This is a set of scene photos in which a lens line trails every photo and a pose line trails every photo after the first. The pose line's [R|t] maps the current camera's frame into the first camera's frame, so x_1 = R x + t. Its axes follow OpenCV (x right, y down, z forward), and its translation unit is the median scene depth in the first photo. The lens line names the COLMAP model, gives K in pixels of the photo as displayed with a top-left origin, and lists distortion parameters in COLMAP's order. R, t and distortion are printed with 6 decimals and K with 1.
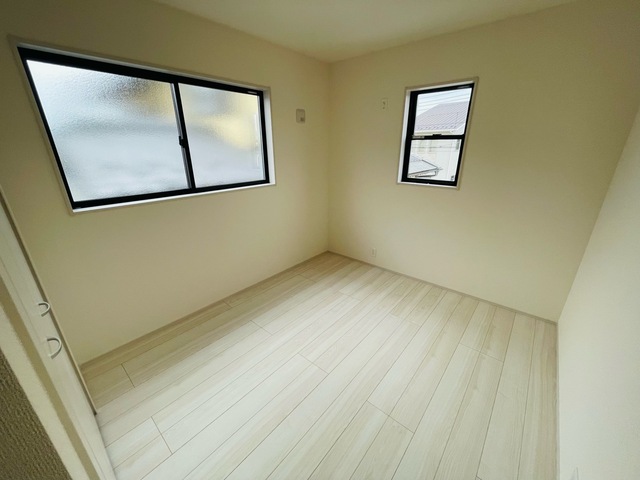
lens RADIAL K [[258.1, 0, 318.2], [0, 258.1, 240.4], [0, 0, 1]] dist [-0.002849, 0.000953]
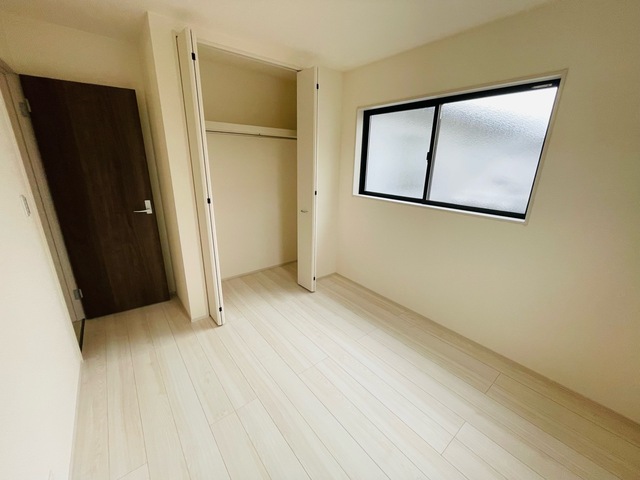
lens RADIAL K [[258.1, 0, 323.6], [0, 258.1, 242.0], [0, 0, 1]] dist [-0.002849, 0.000953]
pose [[-0.170905, 0.299647, -0.938618, 0.609481], [-0.358420, 0.868459, 0.342511, -0.248626], [0.917784, 0.394956, -0.041024, 0.677484]]
